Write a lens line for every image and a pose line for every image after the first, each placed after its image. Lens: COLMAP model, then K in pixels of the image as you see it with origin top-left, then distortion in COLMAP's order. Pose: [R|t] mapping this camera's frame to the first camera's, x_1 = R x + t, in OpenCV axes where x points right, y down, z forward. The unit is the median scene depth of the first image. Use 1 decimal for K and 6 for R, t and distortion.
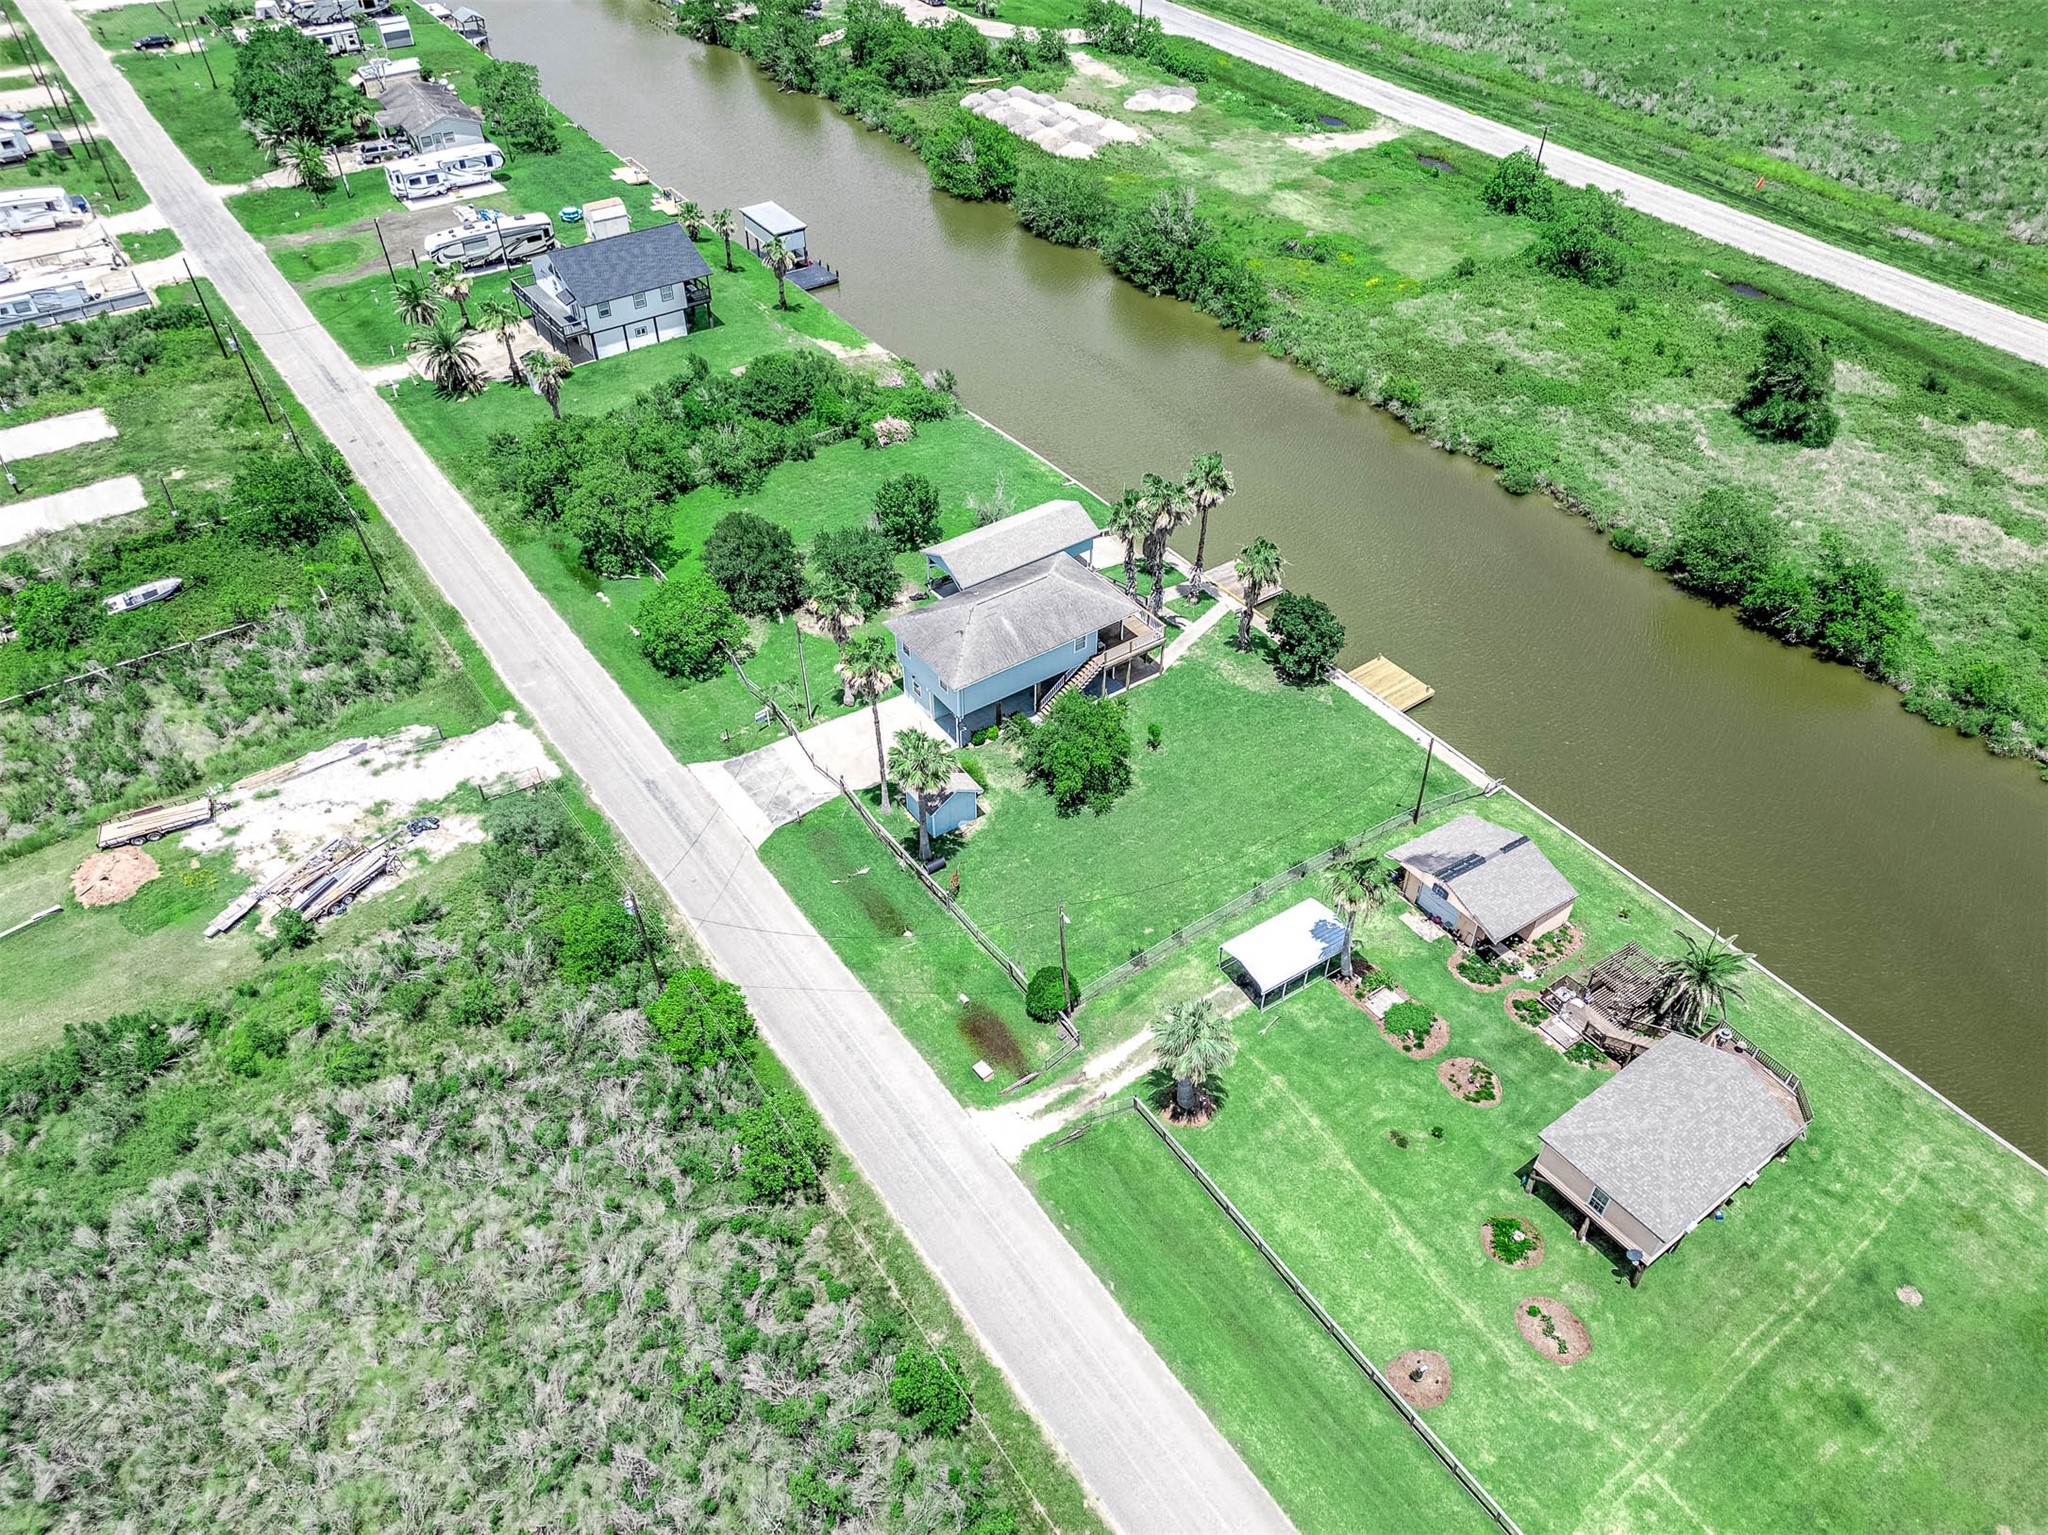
lens RADIAL K [[1447.5, 0, 1036.3], [0, 1447.5, 798.1], [0, 0, 1]] dist [0.077978, -0.079357]
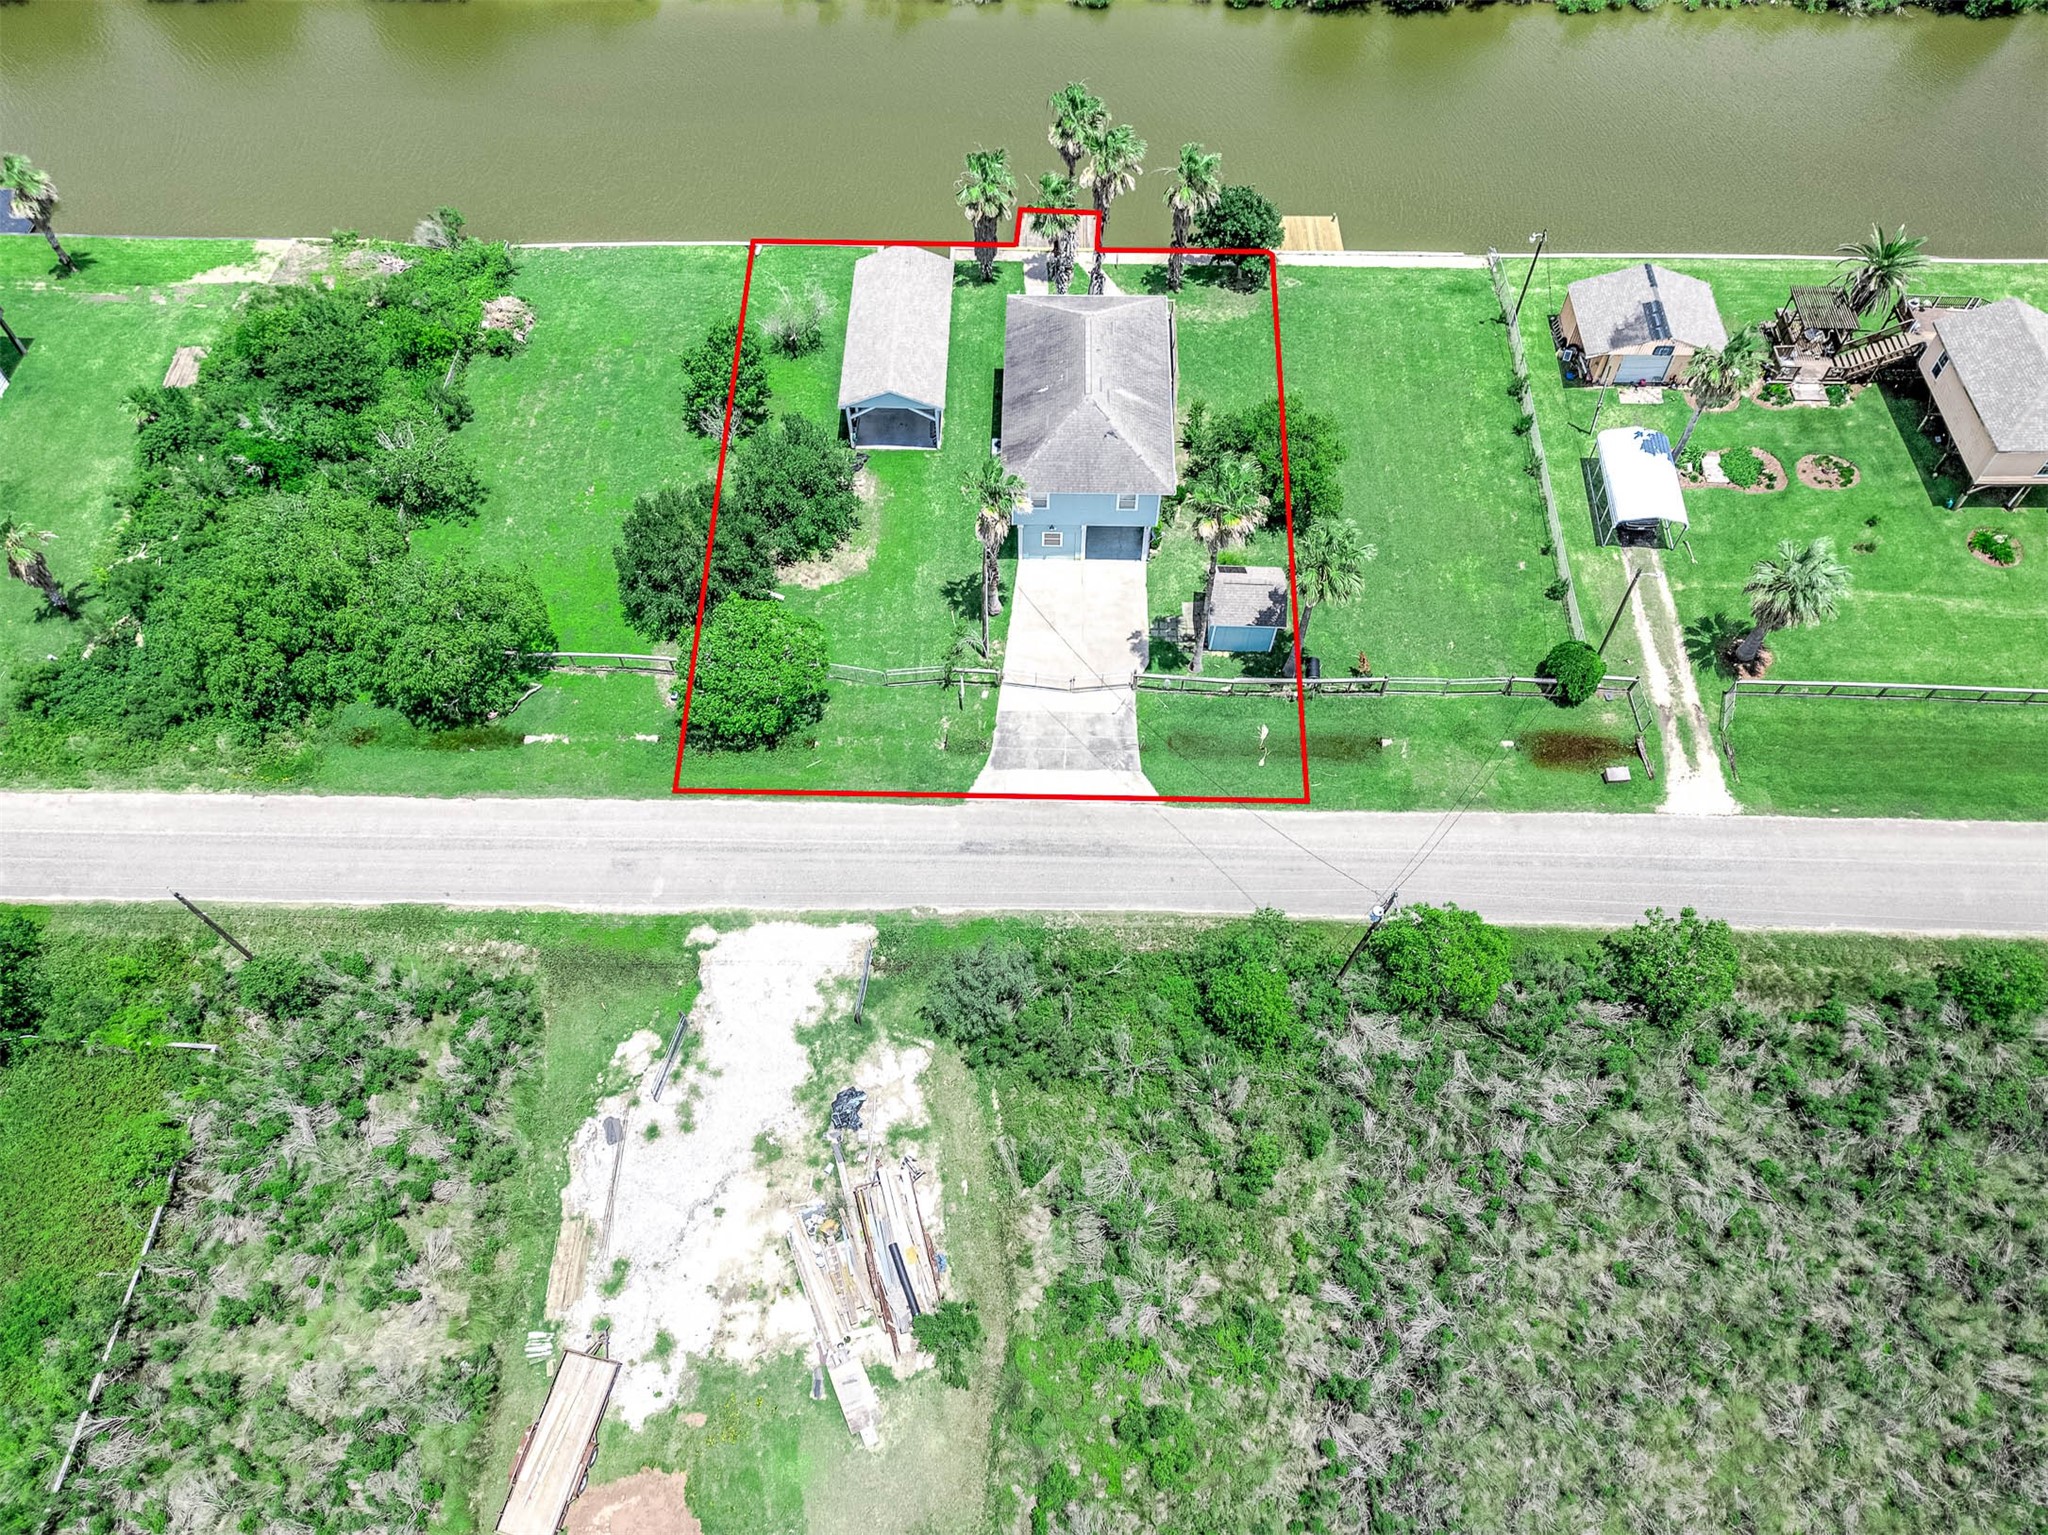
lens RADIAL K [[1447.5, 0, 1036.3], [0, 1447.5, 798.1], [0, 0, 1]] dist [0.077978, -0.079357]
pose [[0.595692, -0.672768, 0.438787, -0.412841], [0.544386, 0.739845, 0.395314, -0.224644], [-0.590589, 0.003384, 0.806965, 0.293723]]
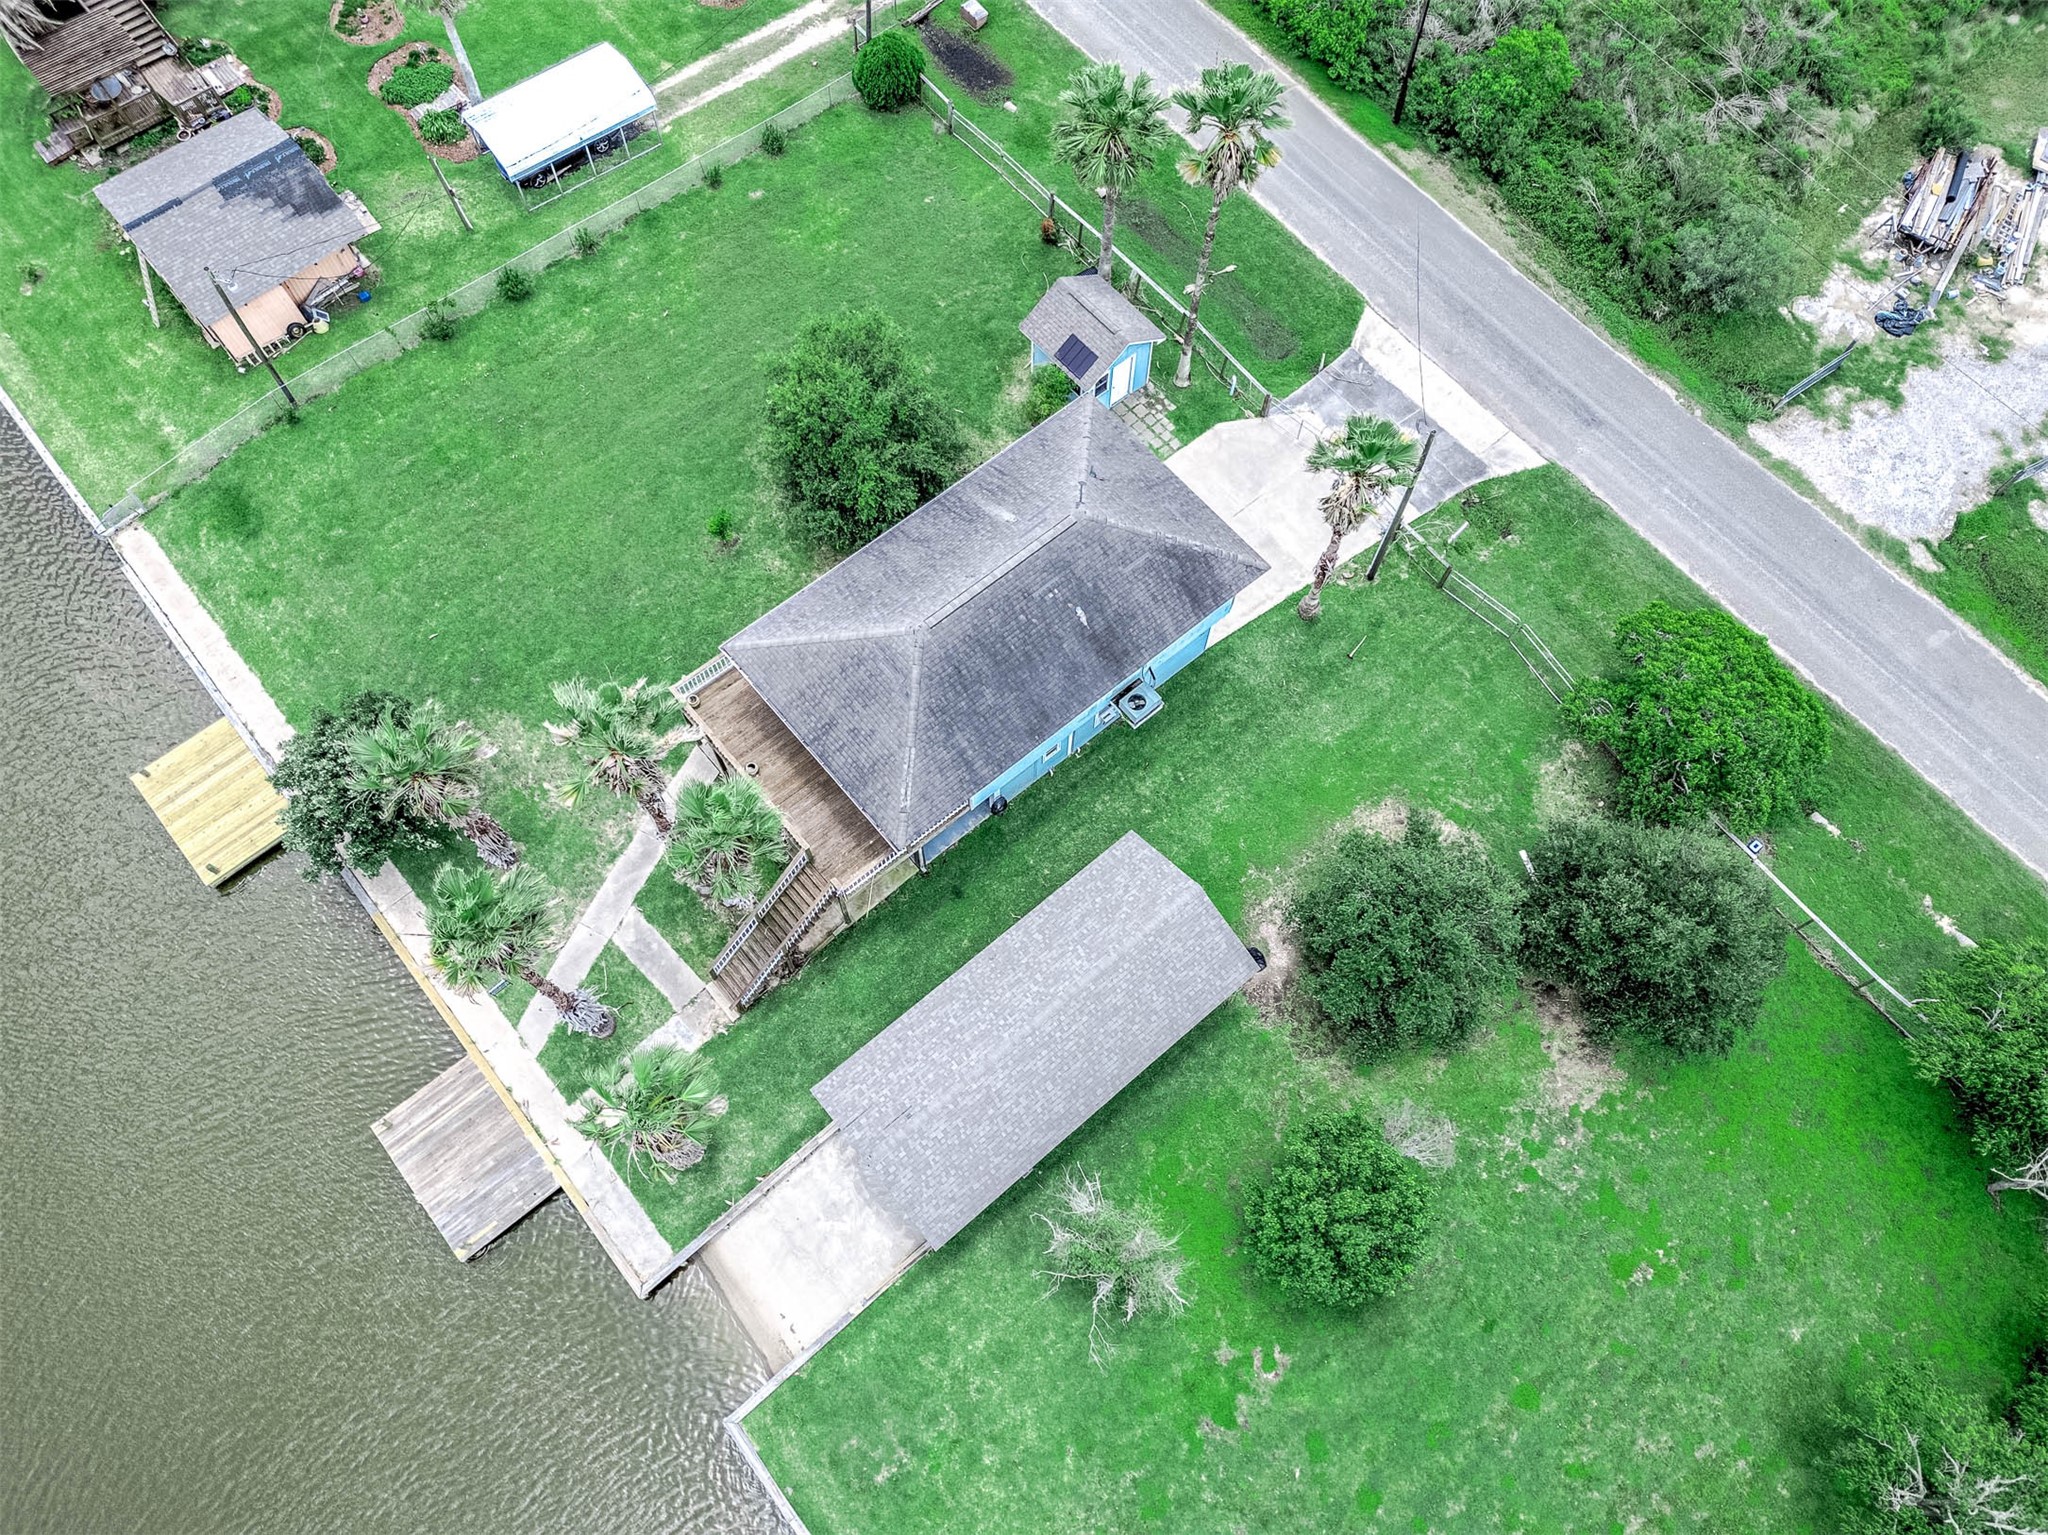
lens RADIAL K [[1447.5, 0, 1036.3], [0, 1447.5, 798.1], [0, 0, 1]] dist [0.077978, -0.079357]
pose [[-0.996750, 0.064960, -0.047634, -0.002422], [-0.067480, -0.350421, 0.934158, -0.455023], [0.043991, 0.934337, 0.353666, 0.694119]]
